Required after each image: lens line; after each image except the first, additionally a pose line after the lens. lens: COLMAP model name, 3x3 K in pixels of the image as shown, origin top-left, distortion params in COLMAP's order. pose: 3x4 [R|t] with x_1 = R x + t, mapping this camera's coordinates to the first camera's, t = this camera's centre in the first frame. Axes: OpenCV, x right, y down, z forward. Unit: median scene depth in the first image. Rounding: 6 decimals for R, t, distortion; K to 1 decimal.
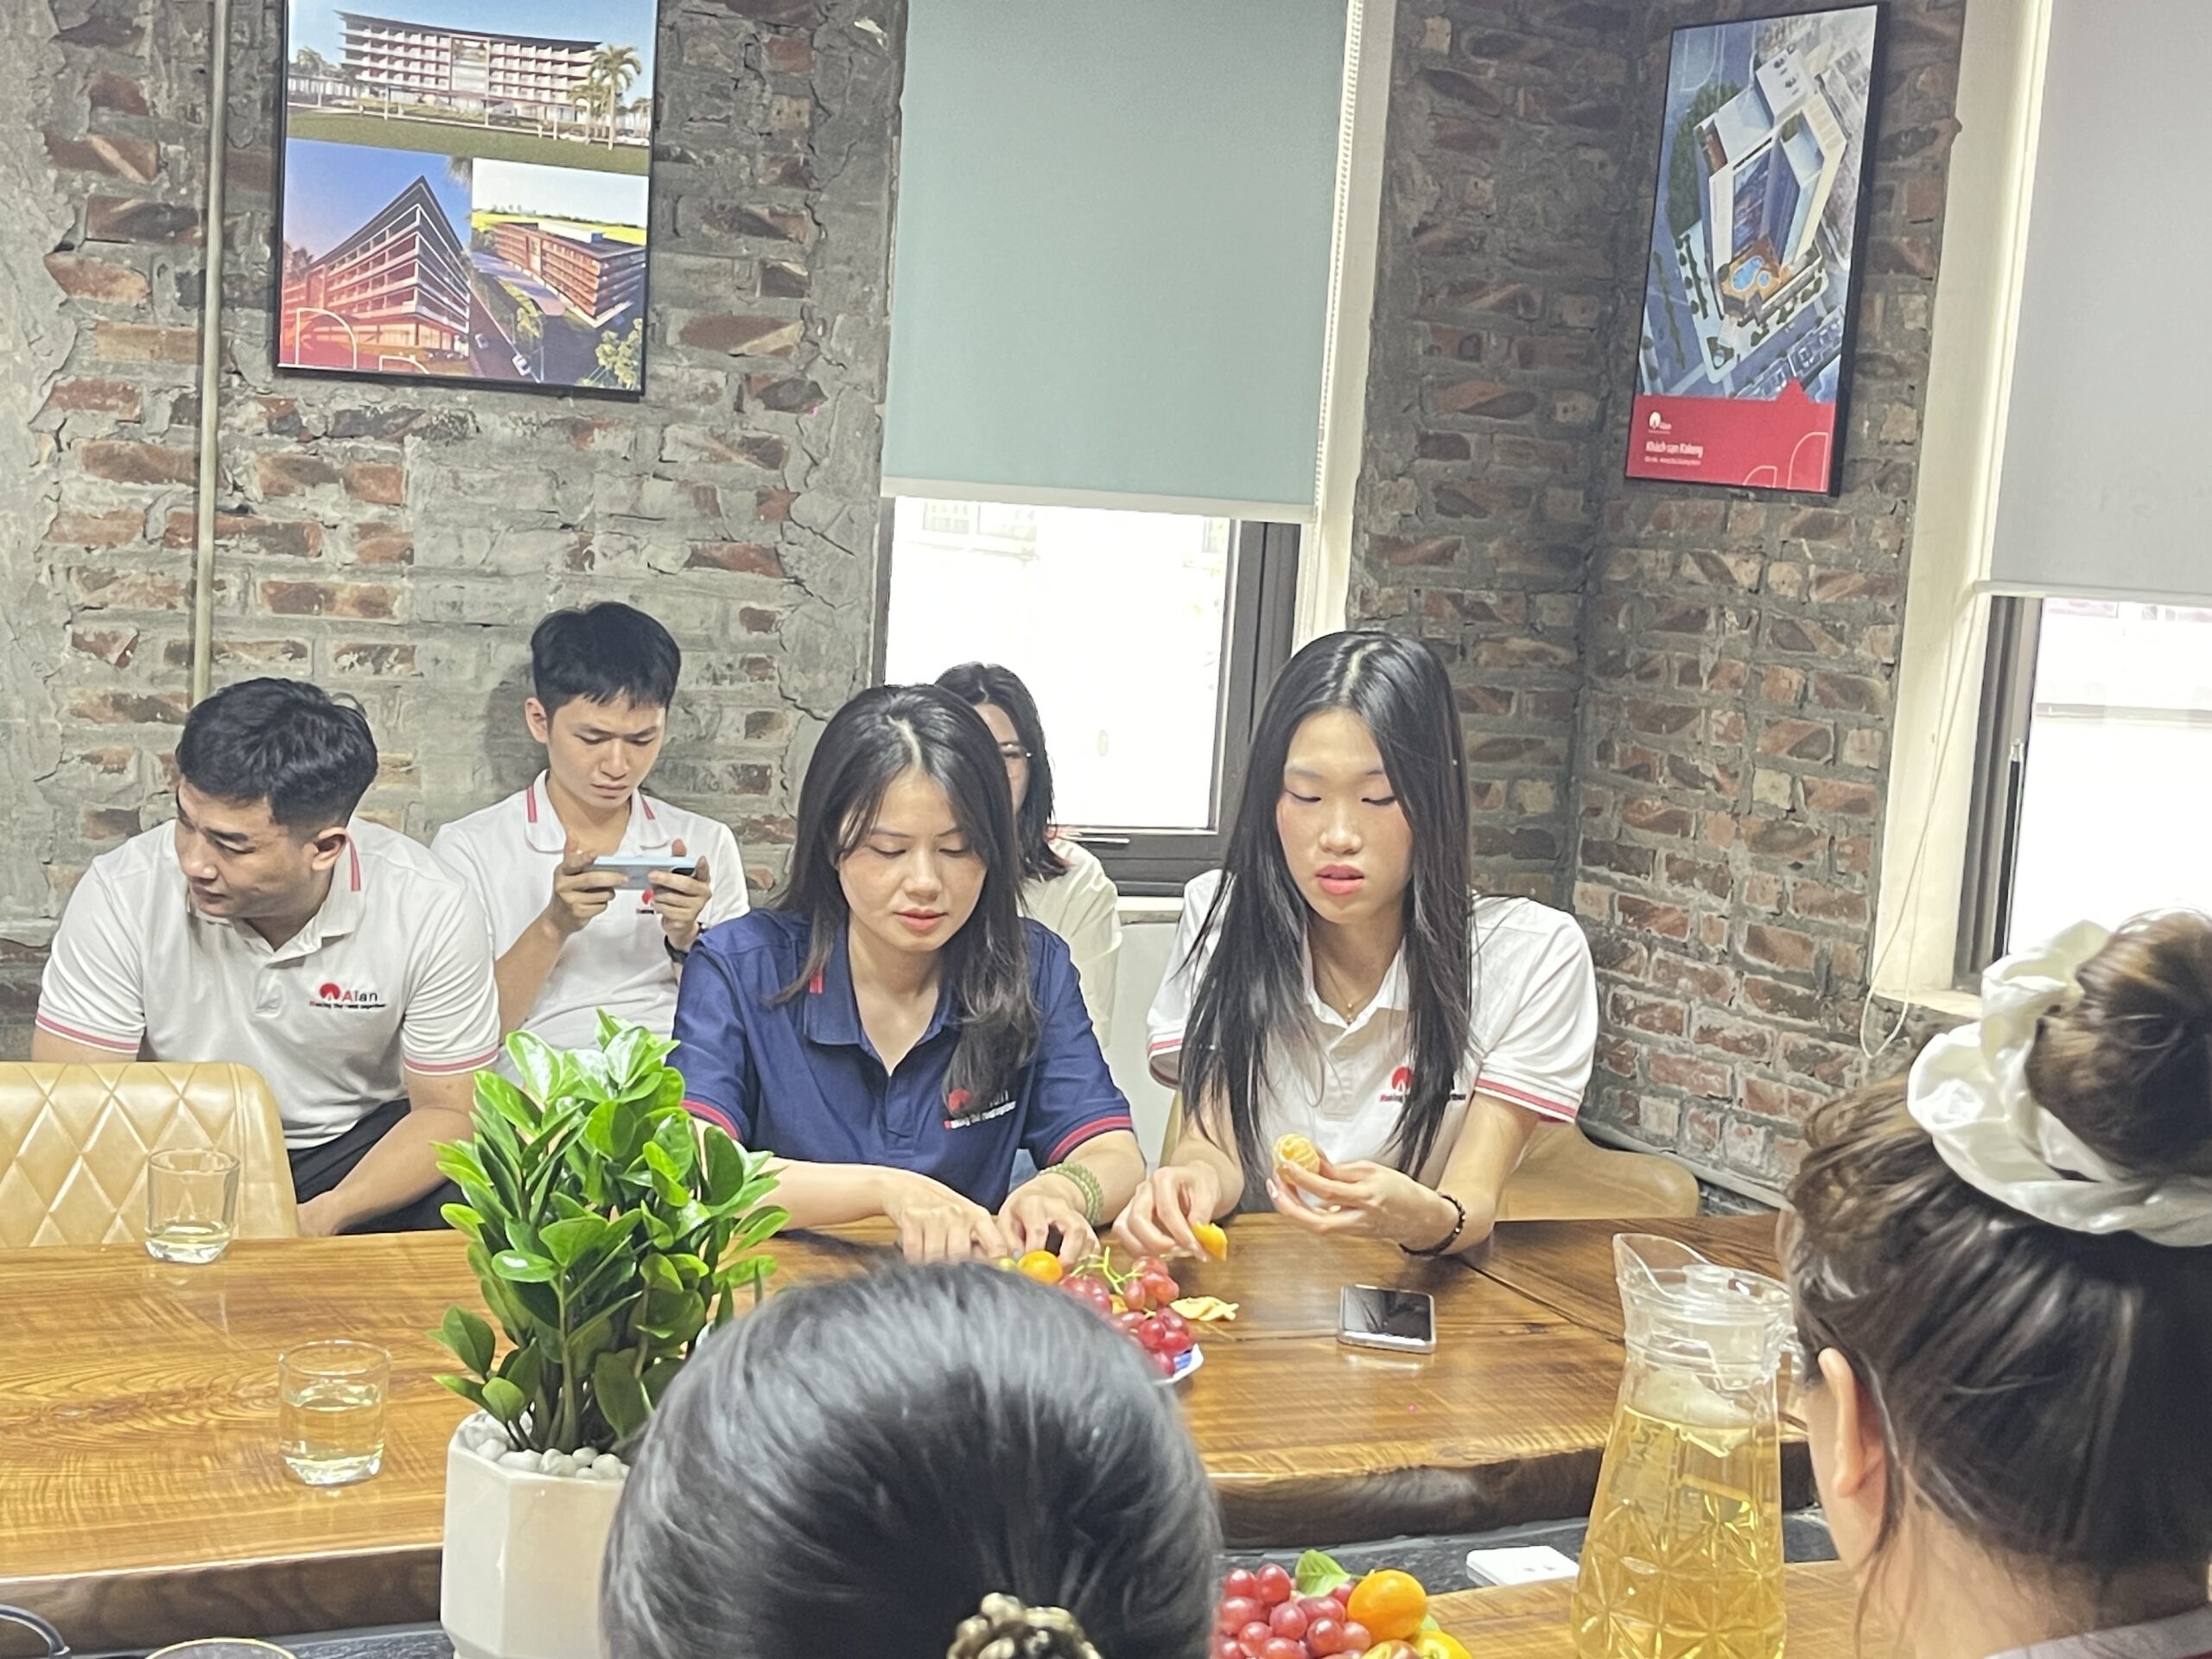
lens RADIAL K [[3265.9, 0, 1107.1], [0, 3265.9, 831.3], [0, 0, 1]] dist [0.070278, 0.000000]
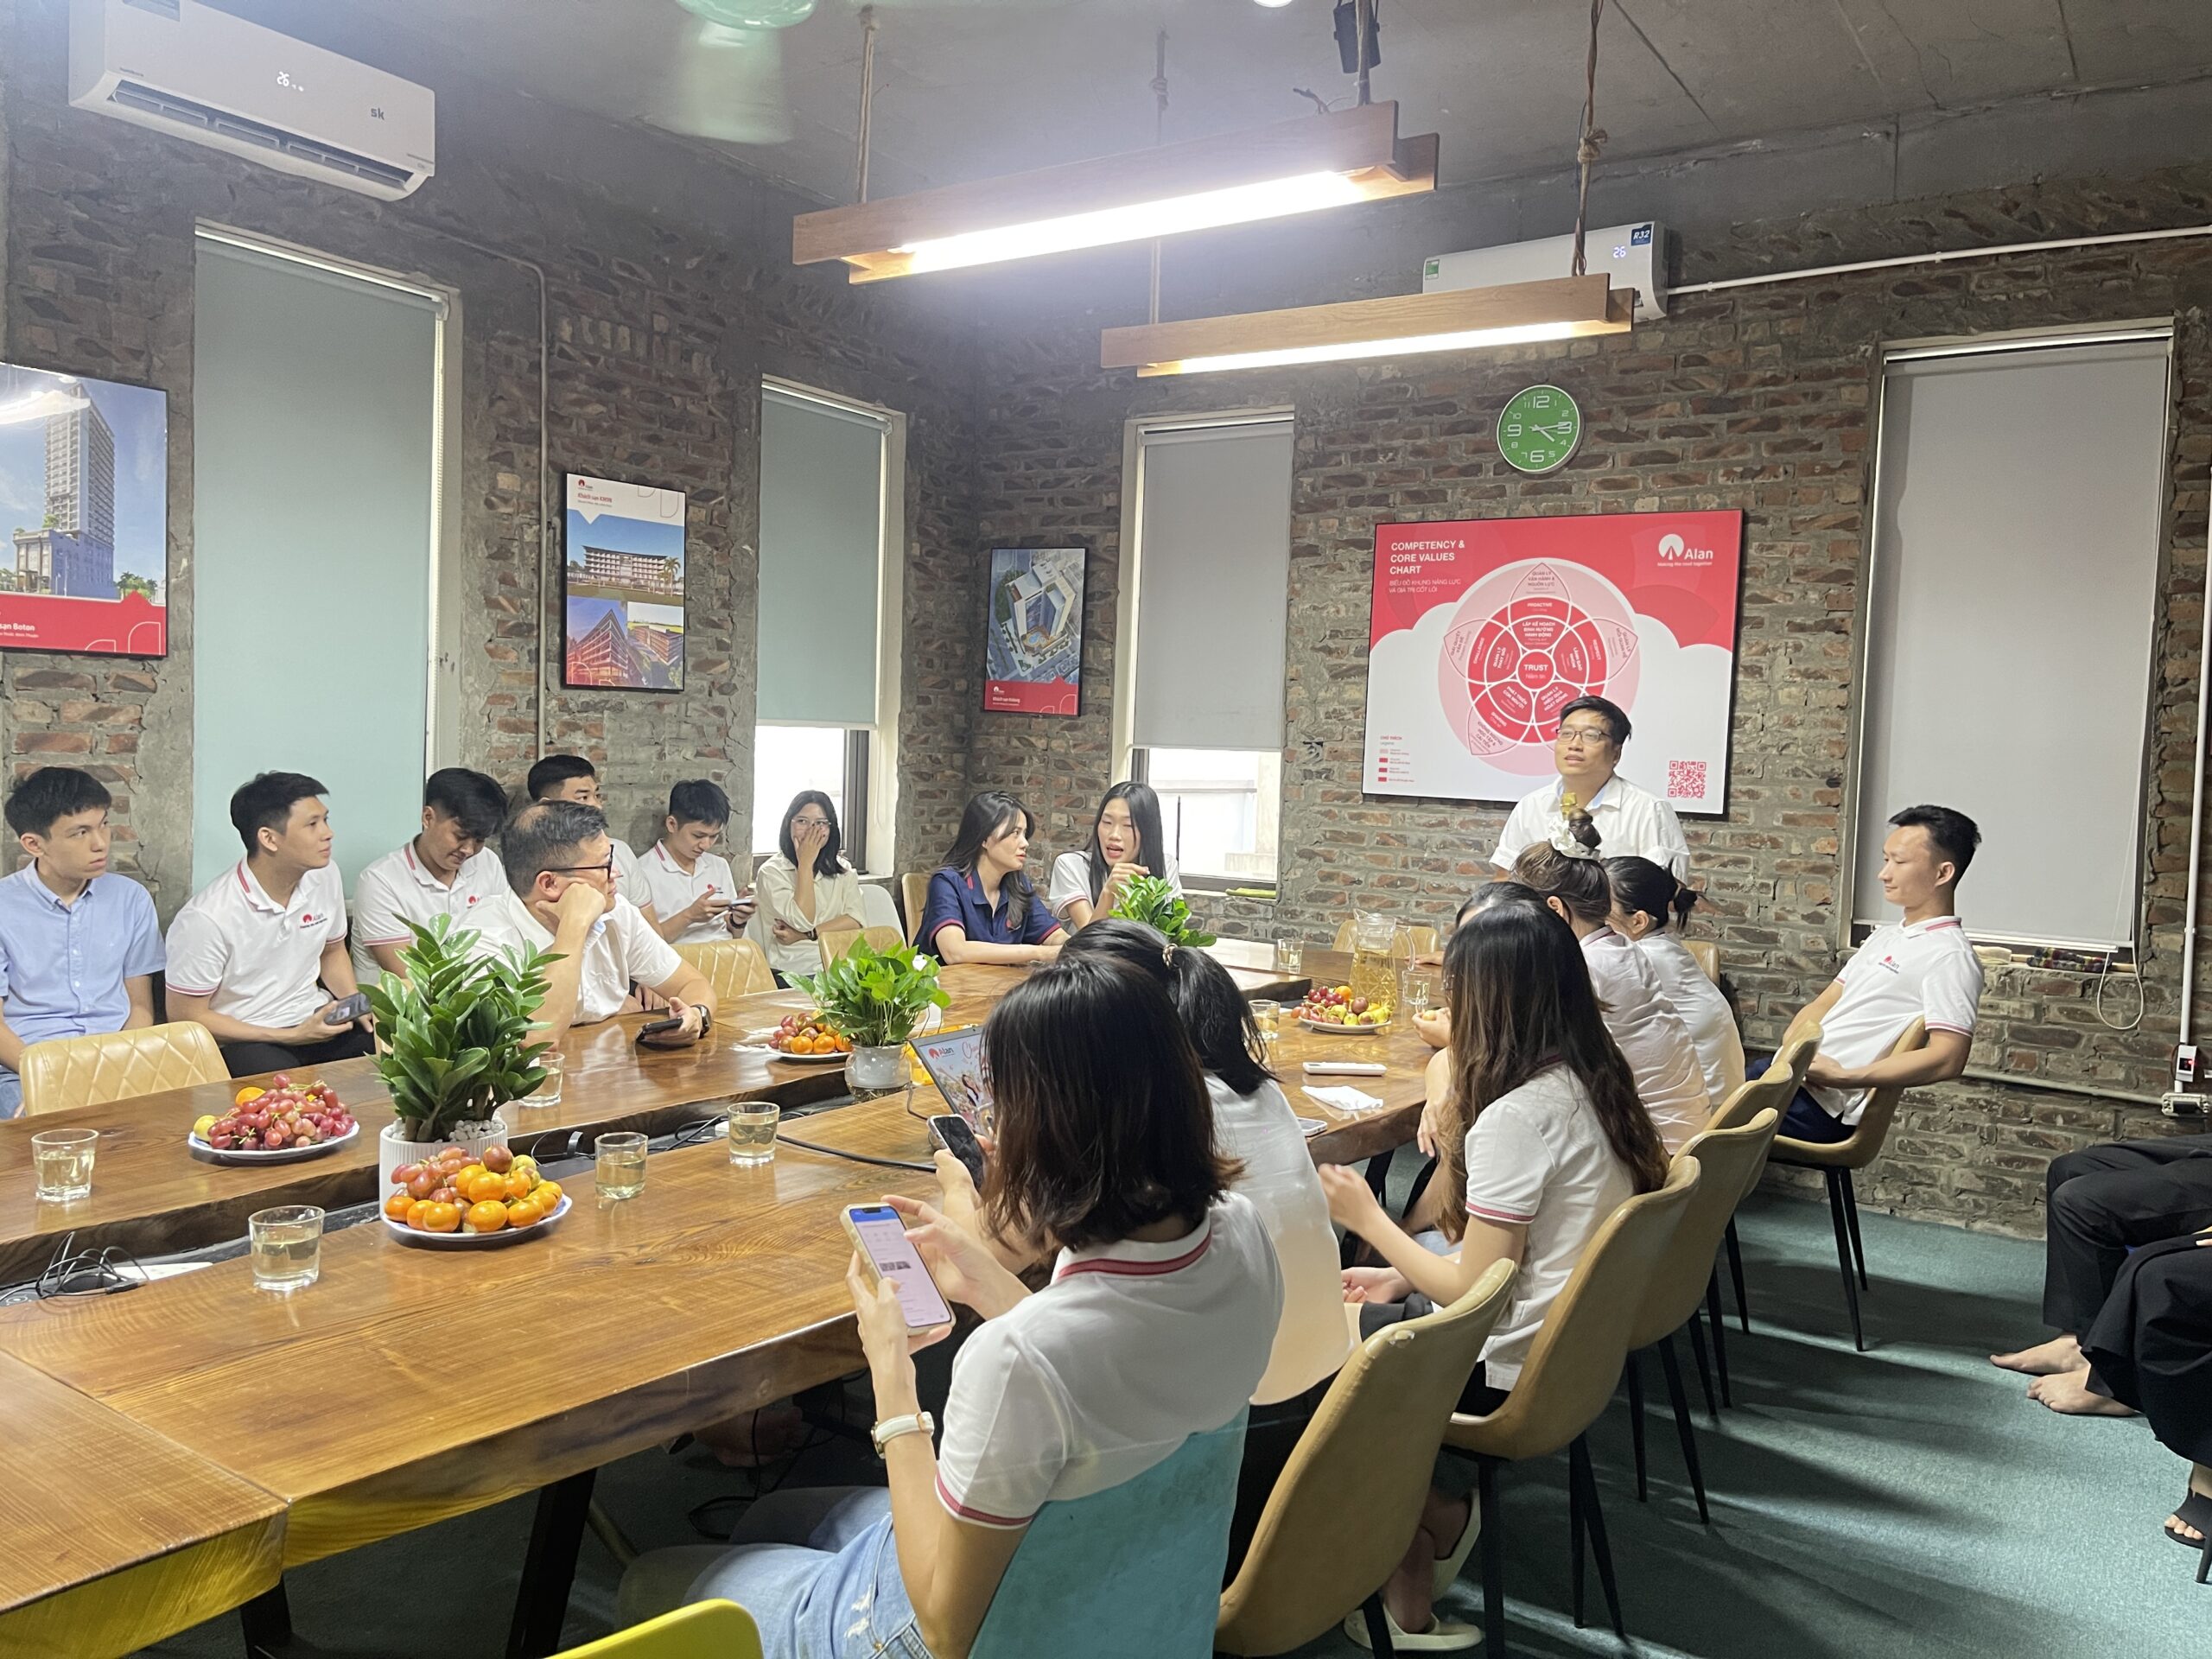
lens RADIAL K [[1656.2, 0, 1105.0], [0, 1656.2, 830.6], [0, 0, 1]] dist [0.000253, -0.000241]
pose [[0.869946, -0.062681, 0.489148, -0.484271], [0.069974, 0.997543, 0.003381, -0.005716], [-0.488158, 0.031287, 0.872194, -0.280564]]
